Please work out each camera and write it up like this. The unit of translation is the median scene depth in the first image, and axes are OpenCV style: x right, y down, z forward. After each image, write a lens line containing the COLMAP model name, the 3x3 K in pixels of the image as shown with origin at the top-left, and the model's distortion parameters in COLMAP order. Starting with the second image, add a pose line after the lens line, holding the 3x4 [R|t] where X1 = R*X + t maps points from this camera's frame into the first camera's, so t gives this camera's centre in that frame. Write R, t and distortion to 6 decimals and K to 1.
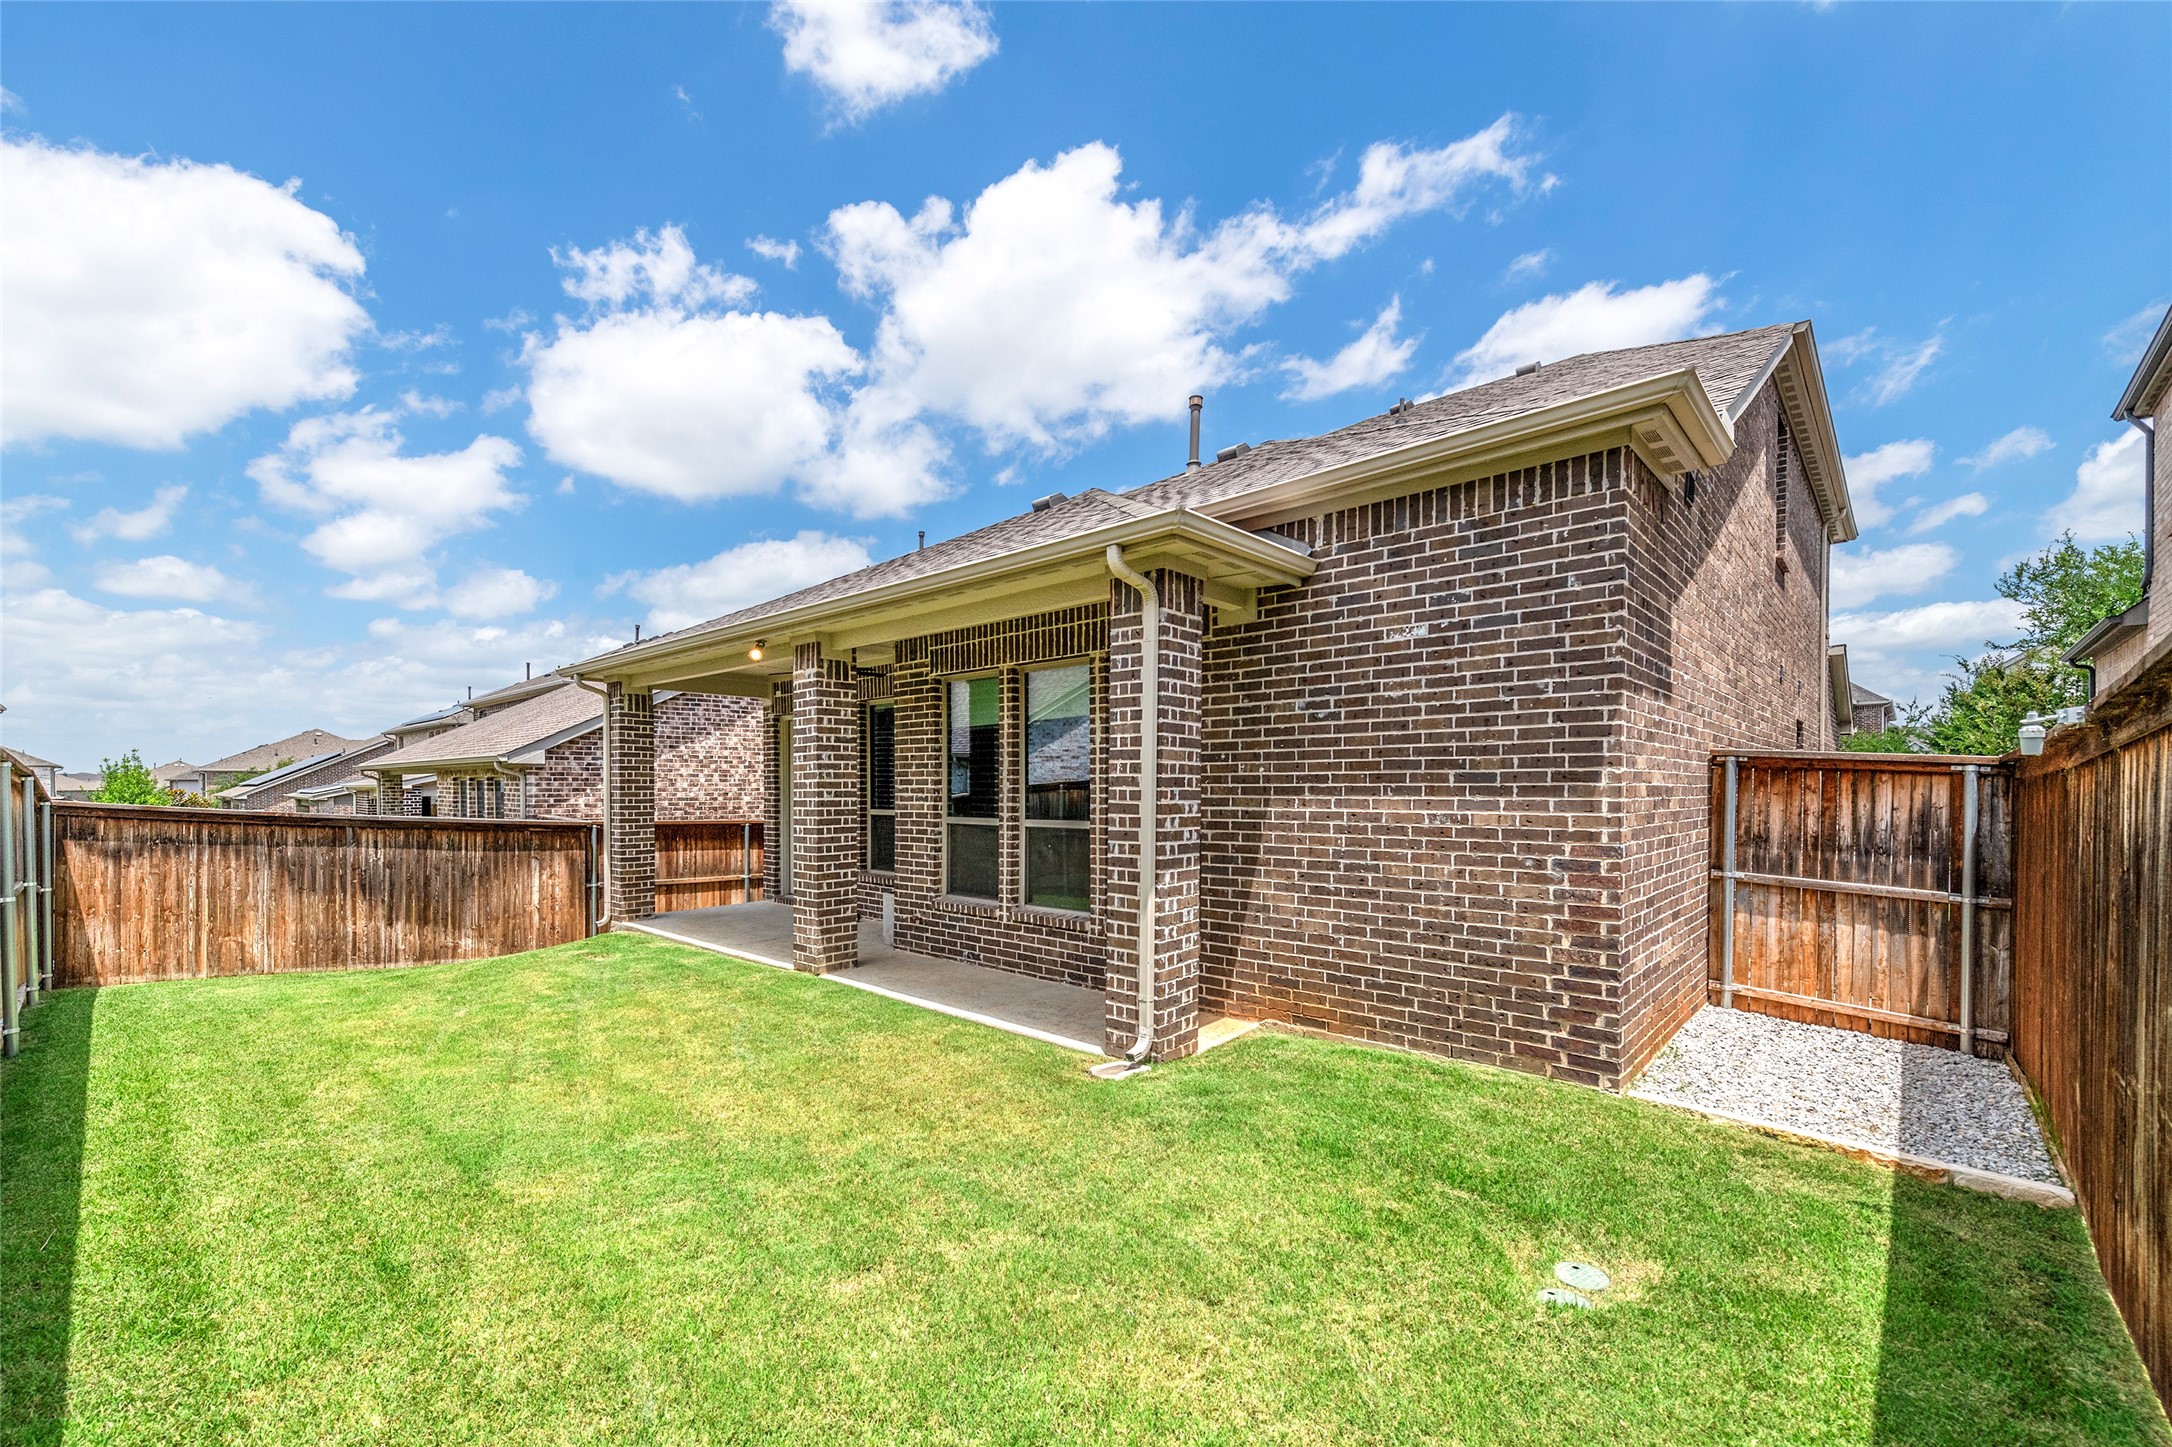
lens RADIAL K [[874.6, 0, 1103.4], [0, 874.6, 801.1], [0, 0, 1]] dist [0.008776, -0.000058]
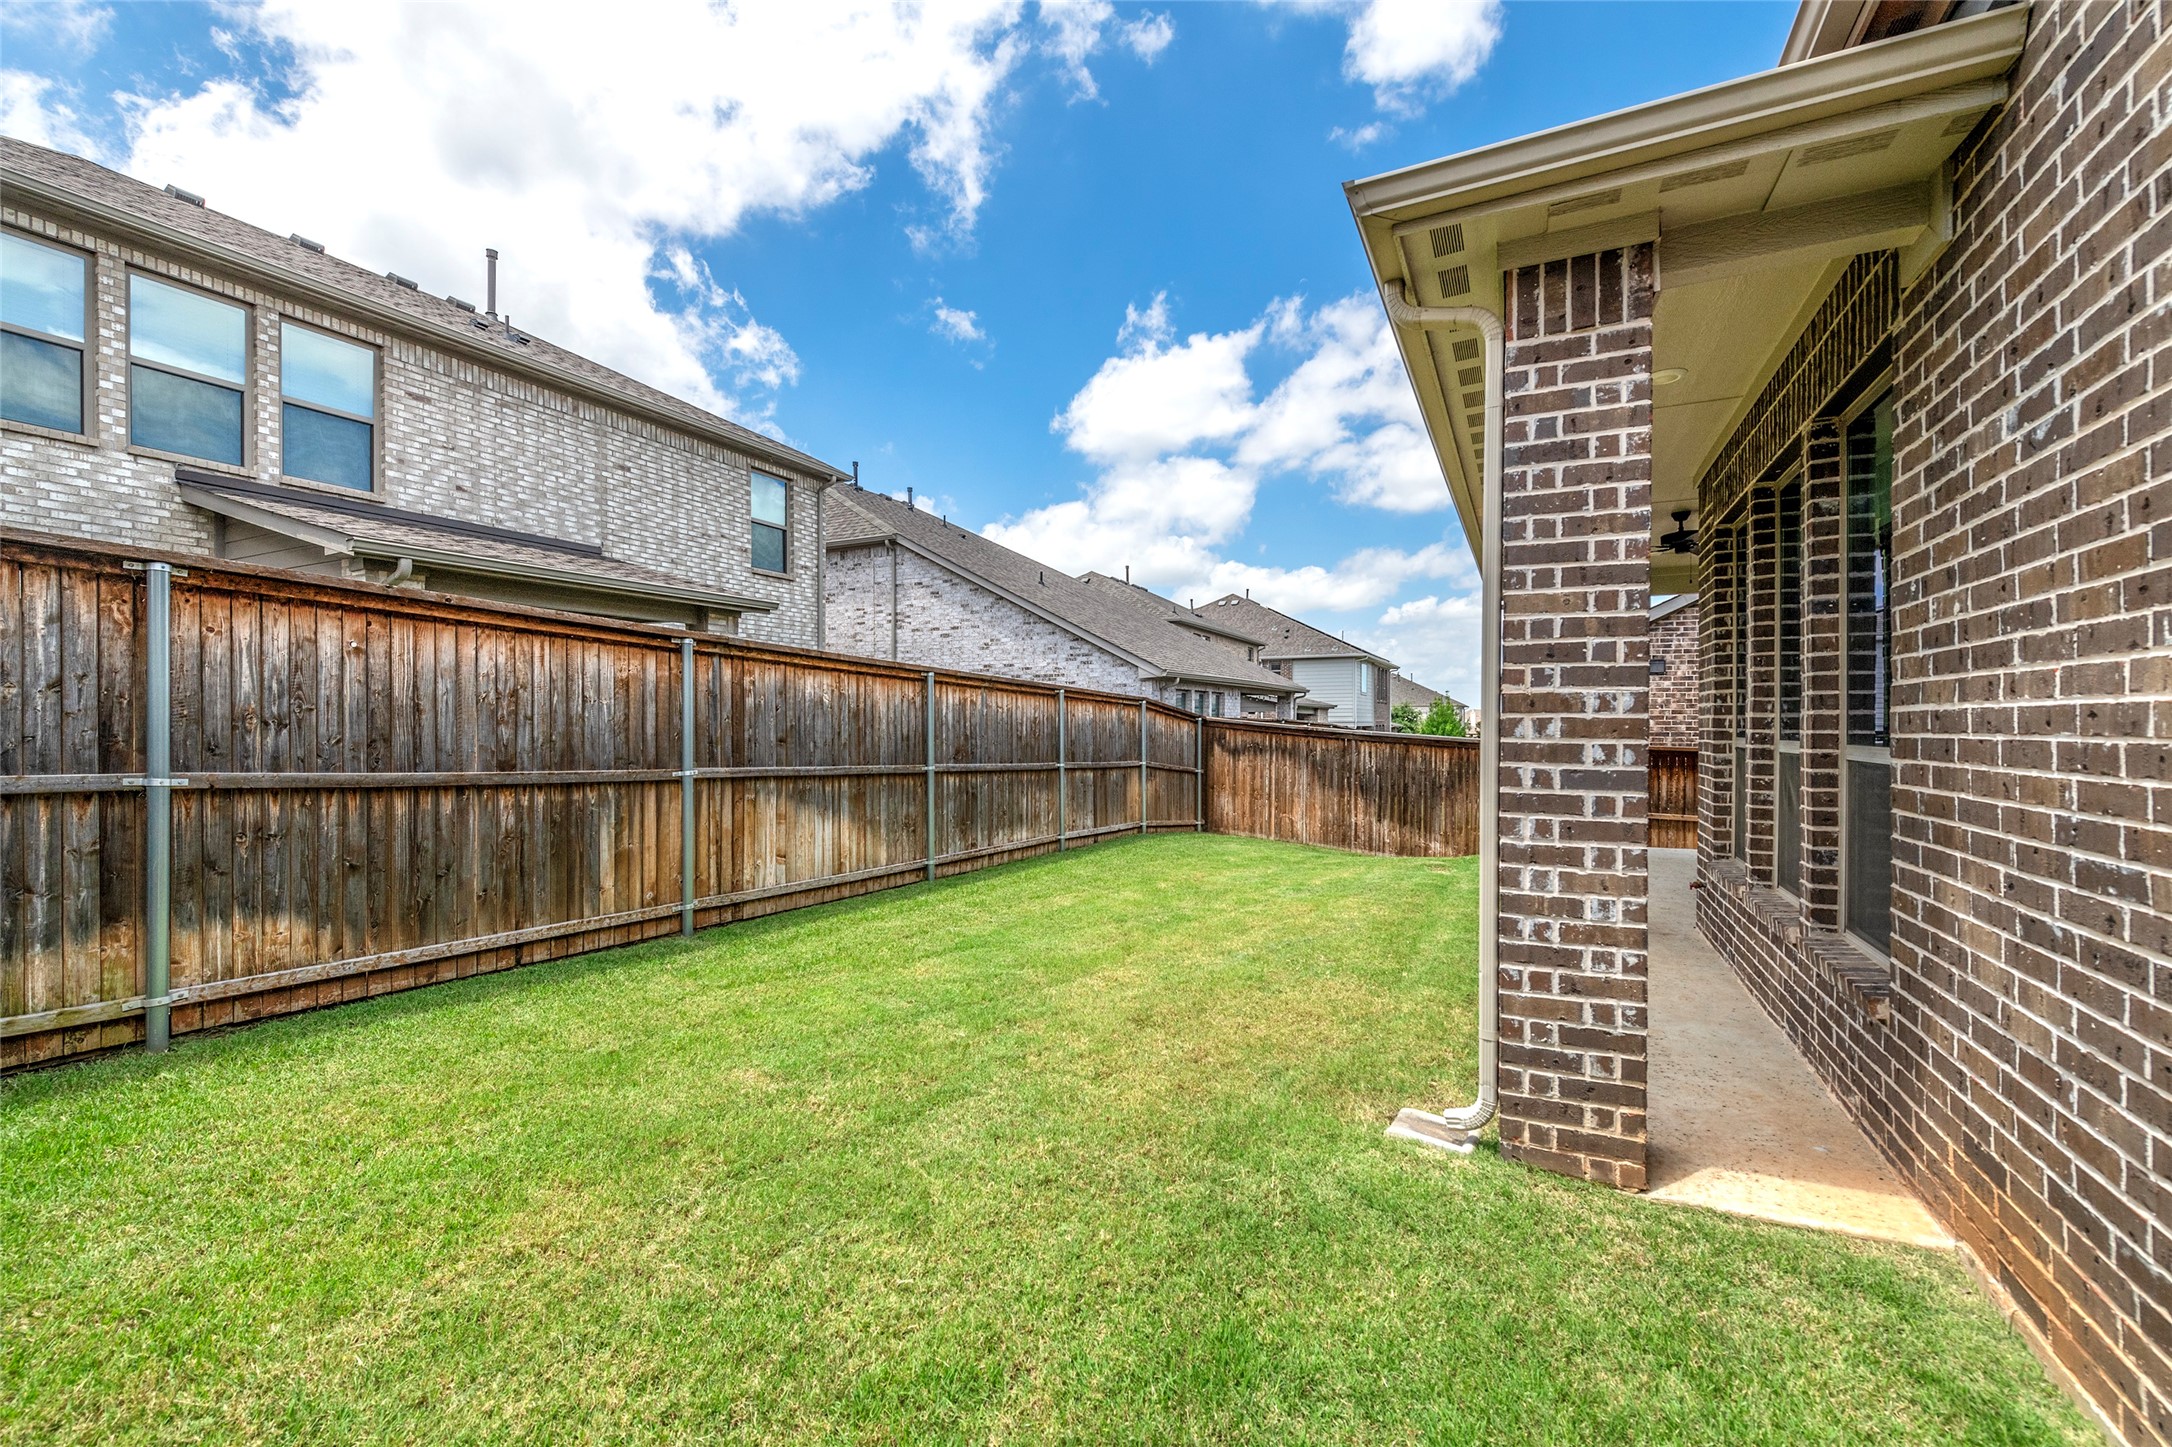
lens RADIAL K [[874.6, 0, 1091.5], [0, 874.6, 723.5], [0, 0, 1]] dist [0.008776, -0.000058]
pose [[0.260524, 0.002815, -0.965463, 0.517868], [-0.017110, 0.999852, -0.001702, 0.026851], [0.965316, 0.016962, 0.260534, 0.574677]]
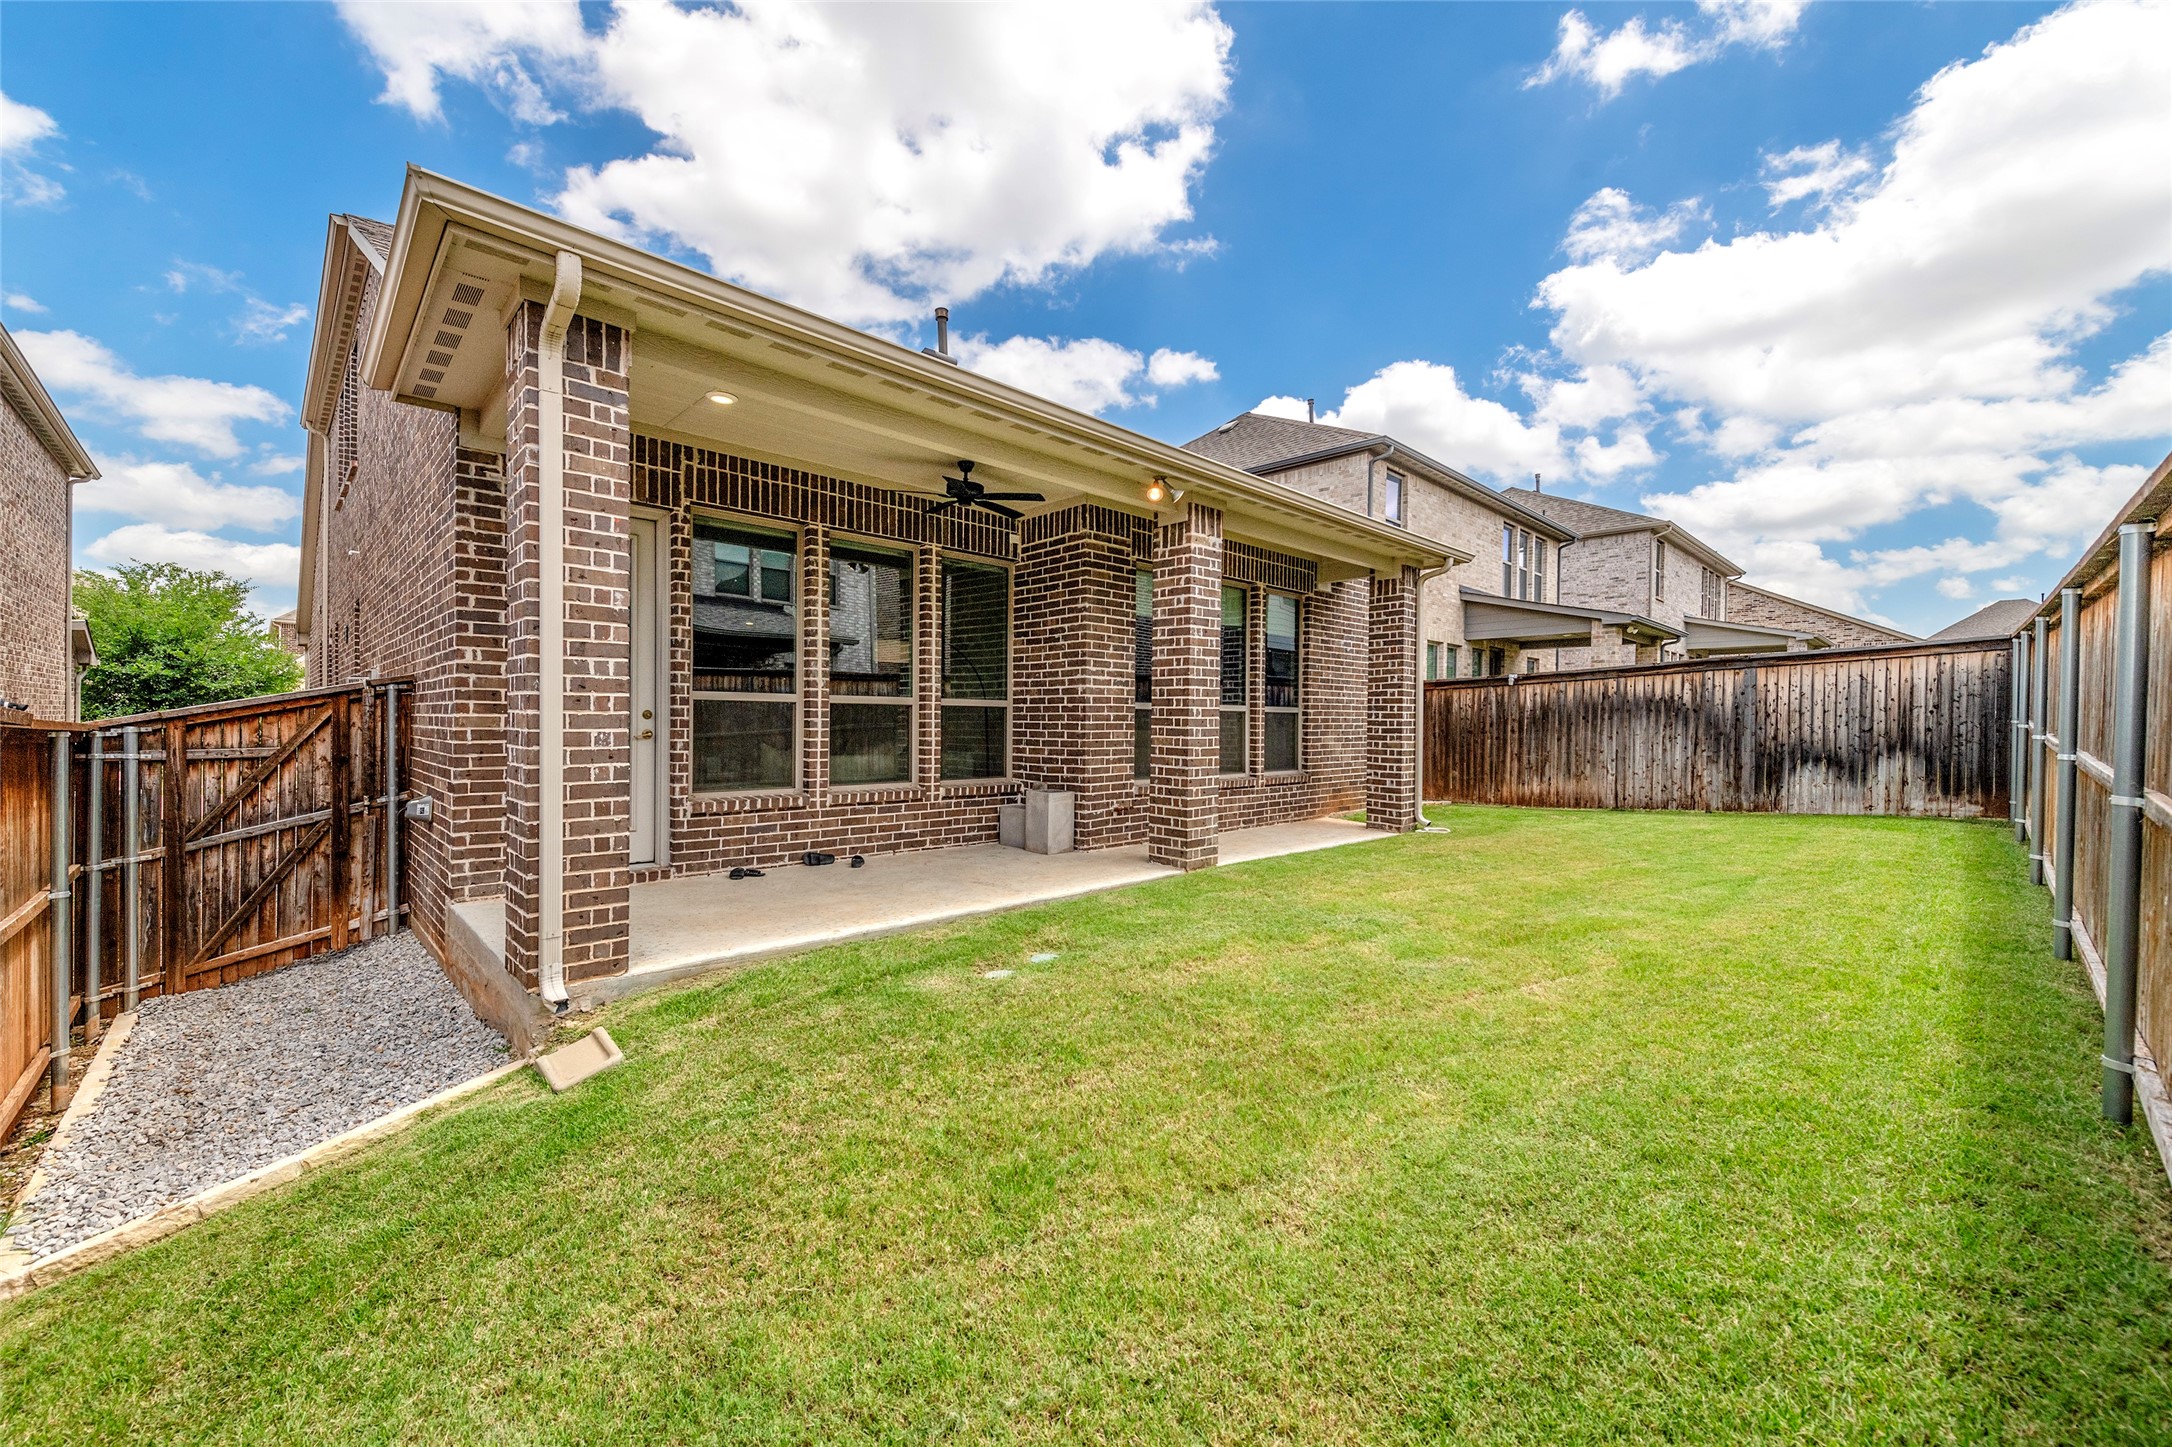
lens RADIAL K [[874.6, 0, 1086.2], [0, 874.6, 726.1], [0, 0, 1]] dist [0.008776, -0.000058]
pose [[0.082180, -0.006869, 0.996594, -1.816374], [-0.000152, 0.999976, 0.006905, 0.058889], [-0.996617, -0.000719, 0.082177, 1.502816]]
